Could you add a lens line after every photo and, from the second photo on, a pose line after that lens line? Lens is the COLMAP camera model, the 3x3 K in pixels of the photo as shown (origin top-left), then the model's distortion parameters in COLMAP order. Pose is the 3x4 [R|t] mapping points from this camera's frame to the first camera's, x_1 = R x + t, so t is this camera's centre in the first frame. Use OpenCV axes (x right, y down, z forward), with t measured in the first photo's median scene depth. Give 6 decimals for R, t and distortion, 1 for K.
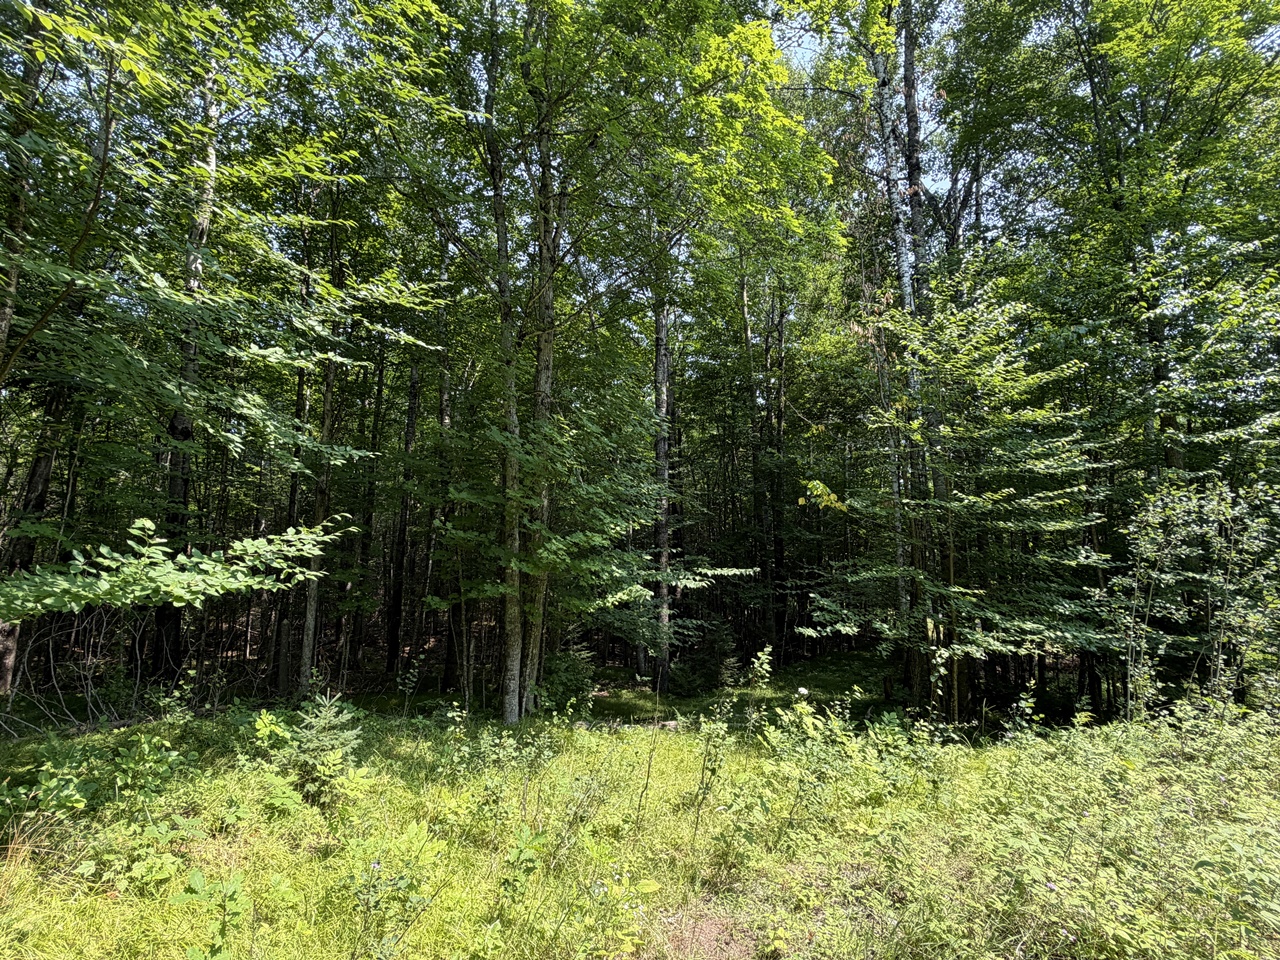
lens RADIAL K [[641.4, 0, 640.0], [0, 641.4, 480.0], [0, 0, 1]] dist [-0.001088, -0.000580]
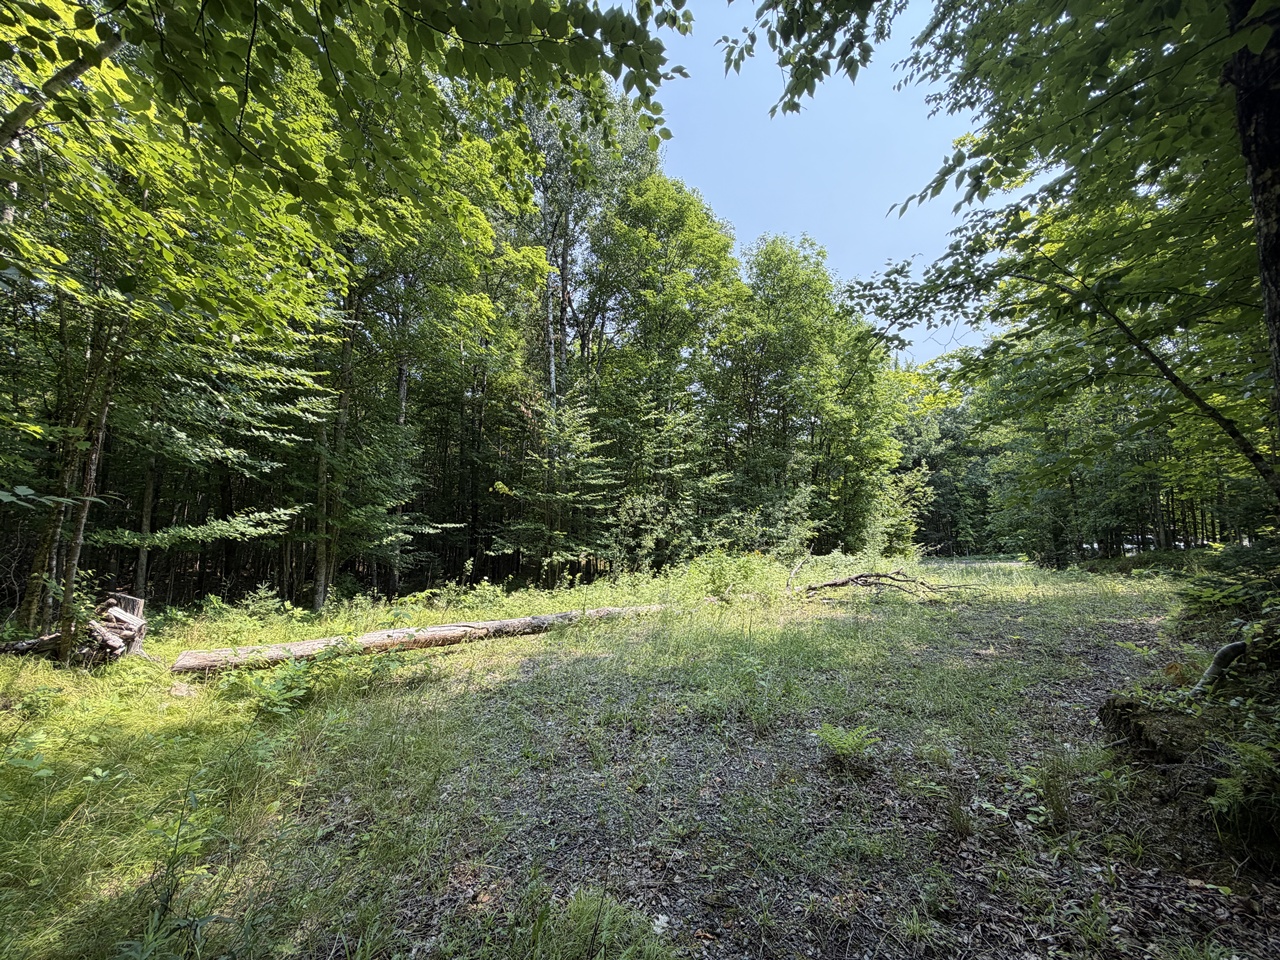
lens RADIAL K [[514.3, 0, 635.6], [0, 514.3, 474.7], [0, 0, 1]] dist [-0.002924, 0.003545]
pose [[0.861630, 0.051252, 0.504942, -0.182695], [-0.074276, 0.996910, 0.025557, -0.096727], [-0.502072, -0.059525, 0.862775, -0.644512]]
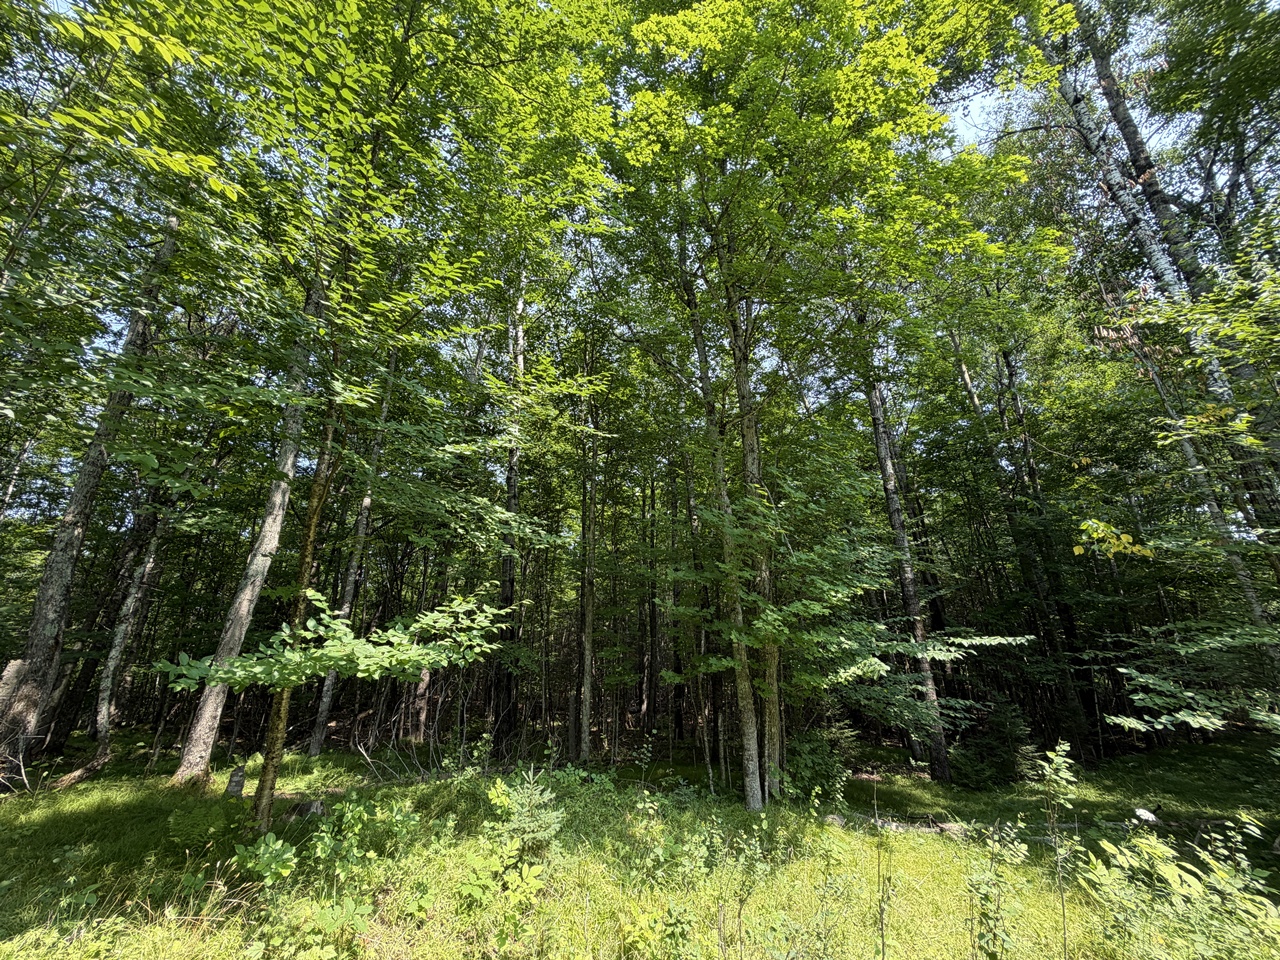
lens RADIAL K [[514.3, 0, 635.6], [0, 514.3, 474.7], [0, 0, 1]] dist [-0.002924, 0.003545]
pose [[0.890689, -0.160568, -0.425313, 0.048715], [0.078717, 0.975889, -0.203577, 0.031904], [0.447747, 0.147845, 0.881853, 0.166194]]
